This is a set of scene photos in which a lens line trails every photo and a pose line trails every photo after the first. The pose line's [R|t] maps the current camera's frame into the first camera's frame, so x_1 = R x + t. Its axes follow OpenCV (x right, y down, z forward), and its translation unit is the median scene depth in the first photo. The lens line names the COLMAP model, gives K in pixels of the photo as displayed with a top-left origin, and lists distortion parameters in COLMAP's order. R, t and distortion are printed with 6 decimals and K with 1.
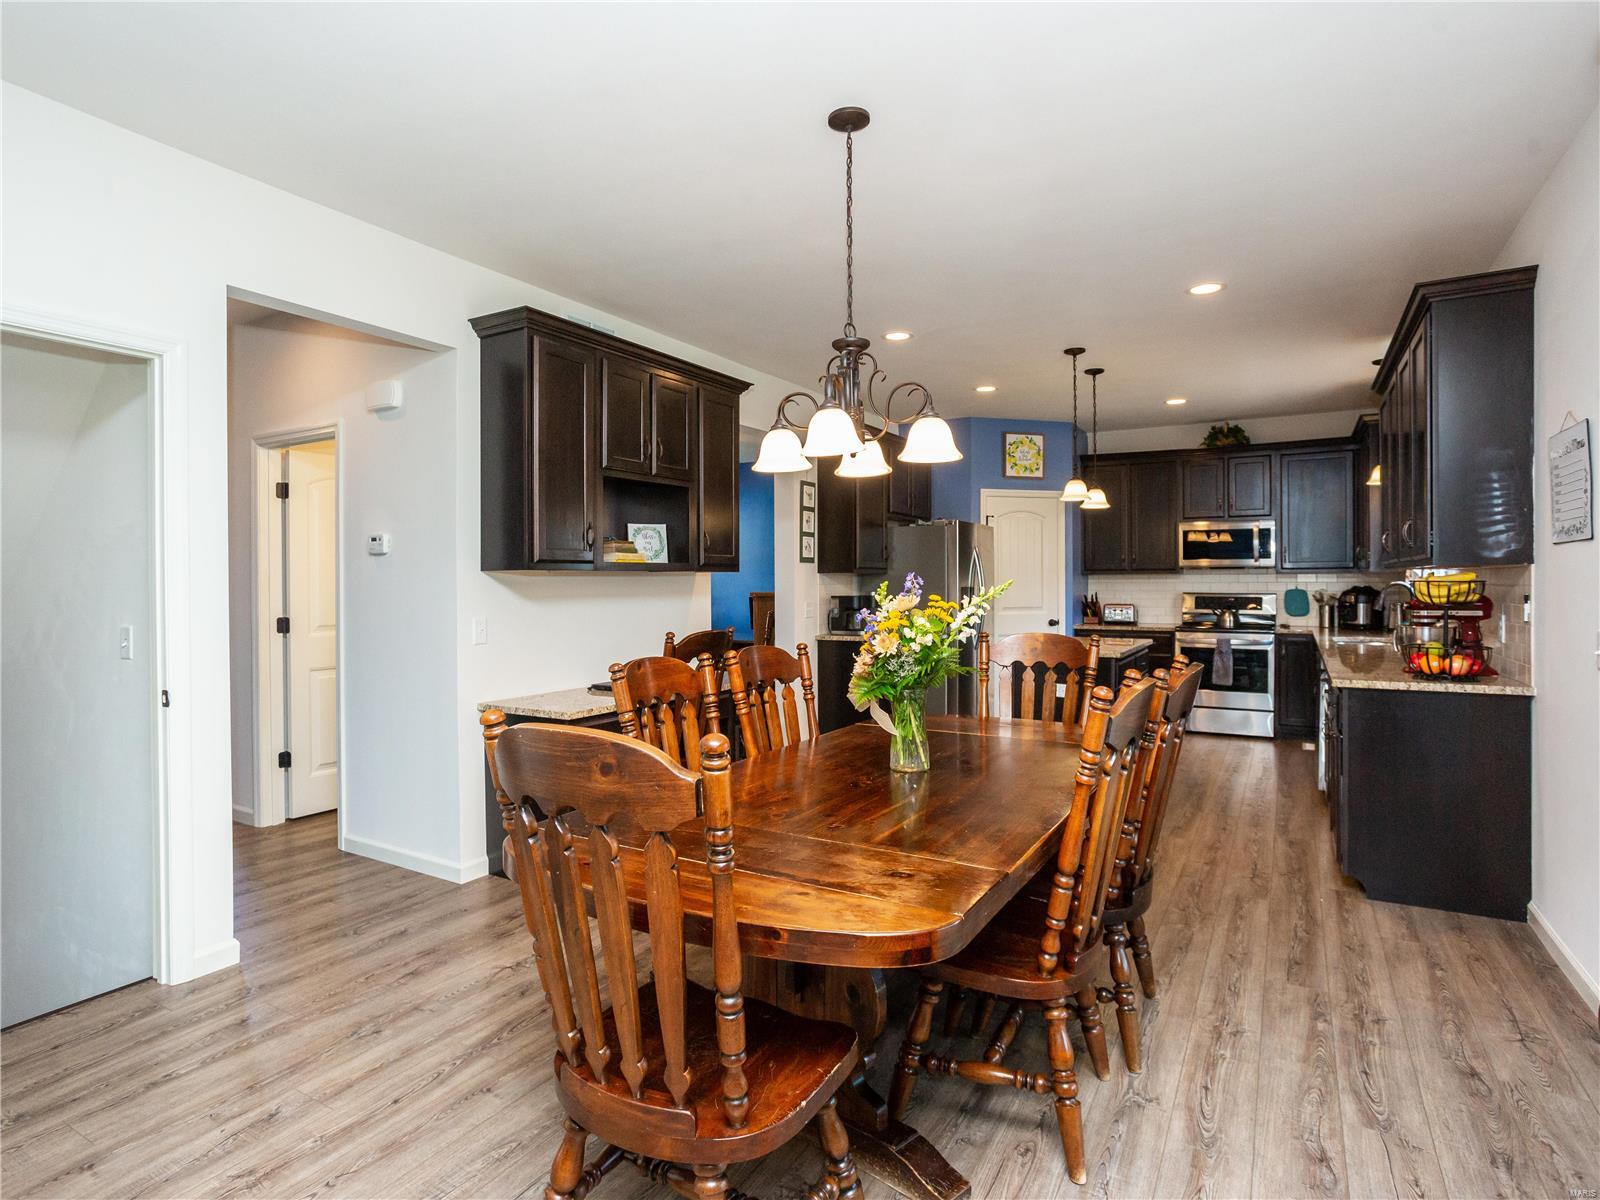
lens RADIAL K [[863.1, 0, 786.1], [0, 863.1, 588.1], [0, 0, 1]] dist [-0.058818, 0.049249]
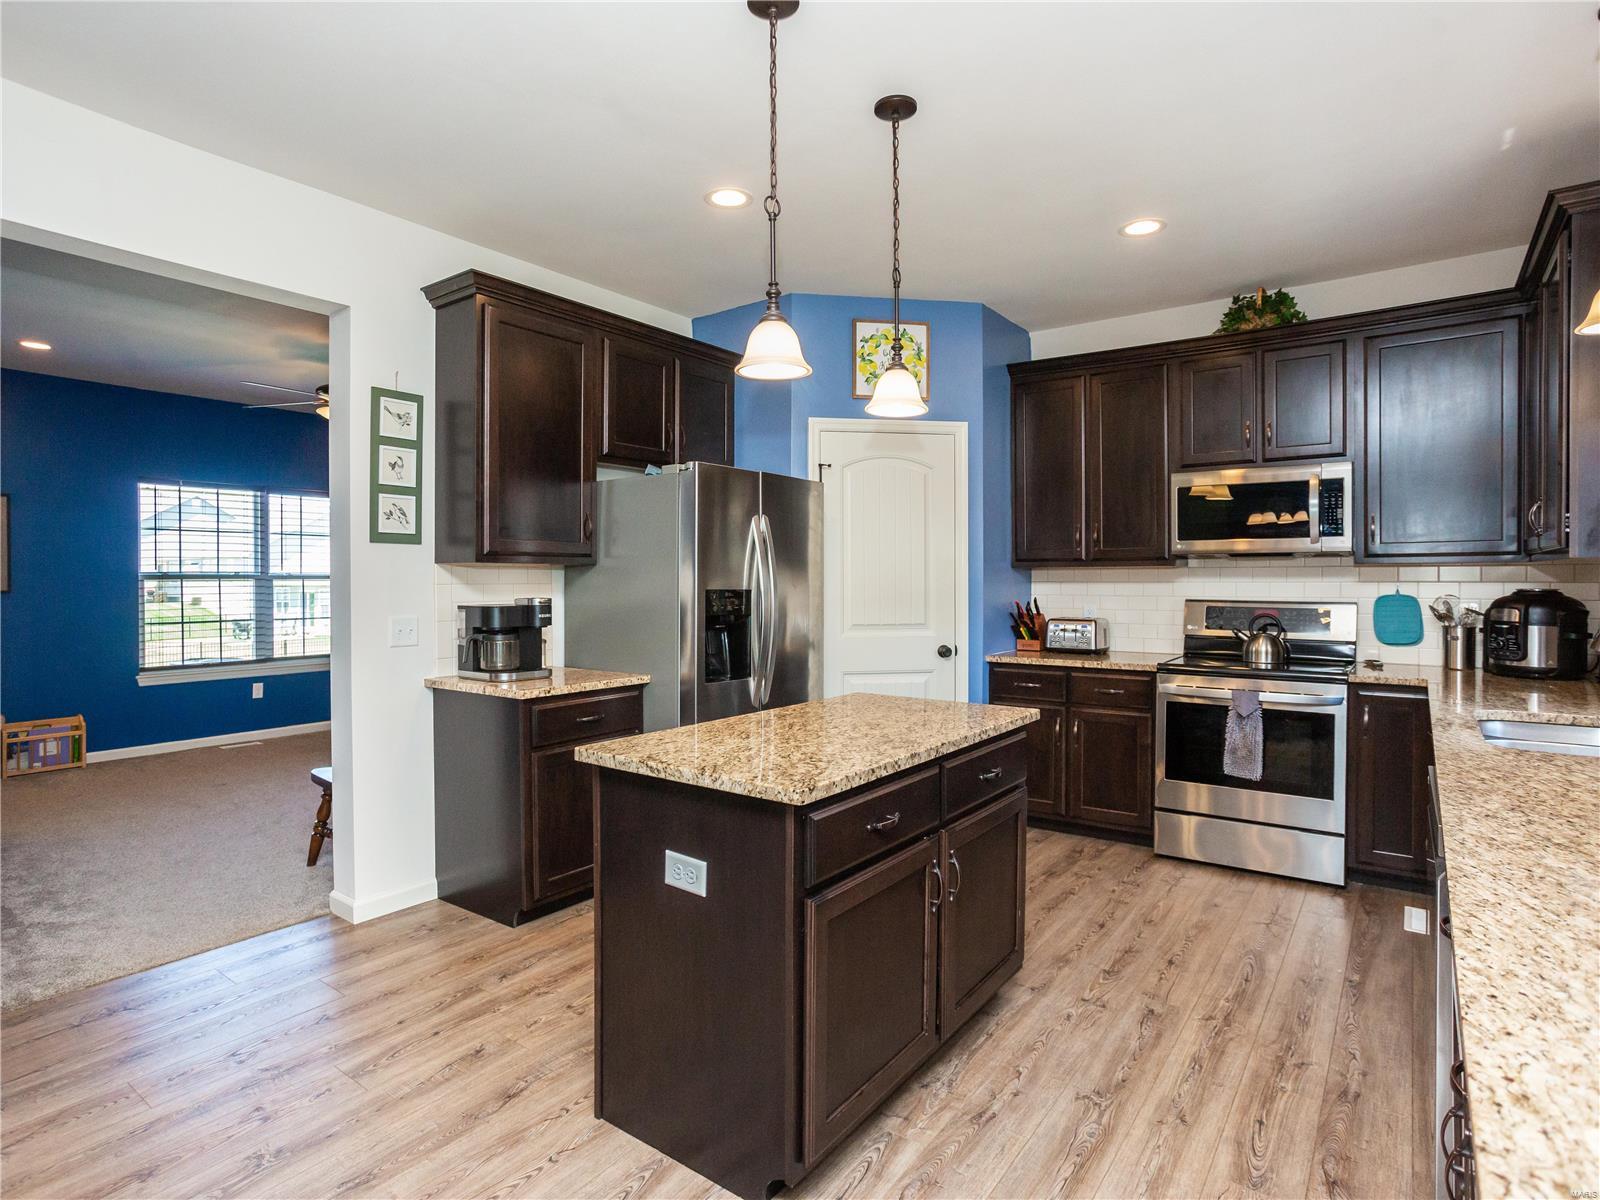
lens RADIAL K [[863.1, 0, 786.1], [0, 863.1, 588.1], [0, 0, 1]] dist [-0.058818, 0.049249]
pose [[0.994640, 0.003089, -0.103354, 0.285224], [-0.002854, 0.999993, 0.002419, -0.003196], [0.103360, -0.002111, 0.994642, 0.449082]]
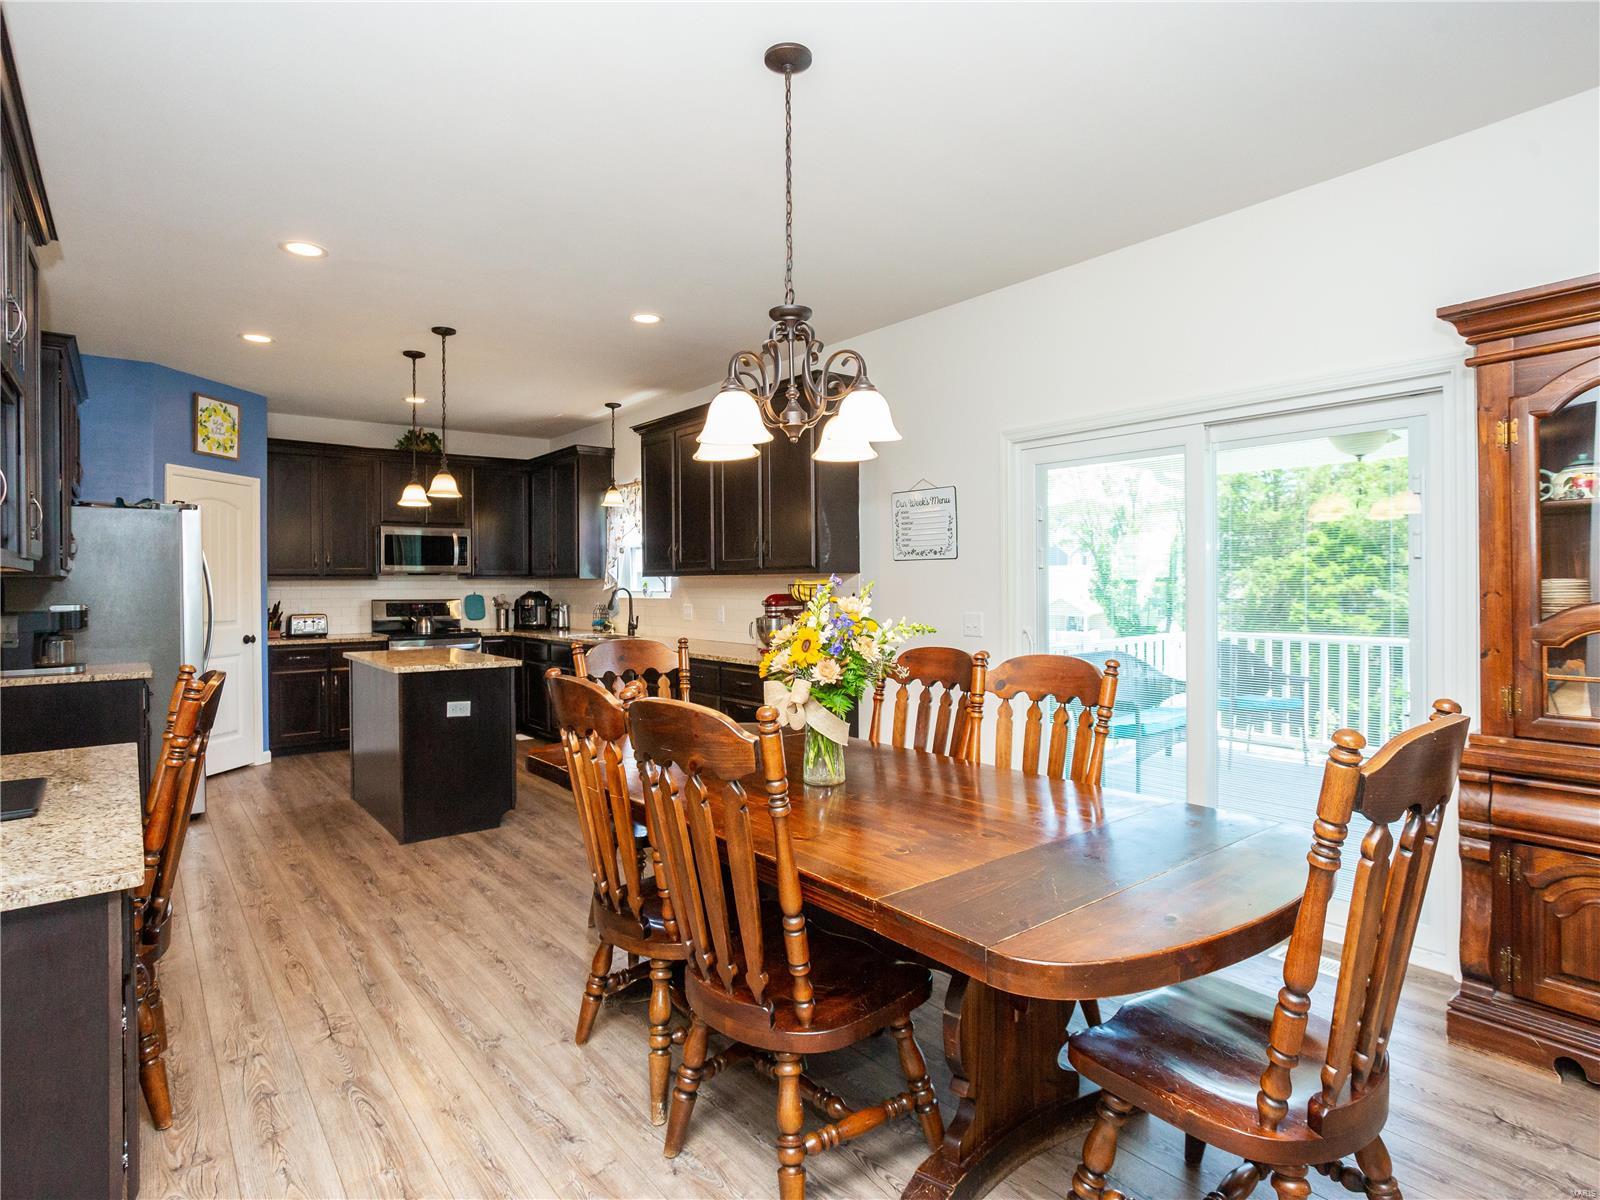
lens RADIAL K [[863.1, 0, 786.1], [0, 863.1, 588.1], [0, 0, 1]] dist [-0.058818, 0.049249]
pose [[0.367414, -0.003390, 0.930051, -0.270874], [0.012332, 0.999923, -0.001227, -0.000531], [-0.929976, 0.011921, 0.367427, 0.249012]]
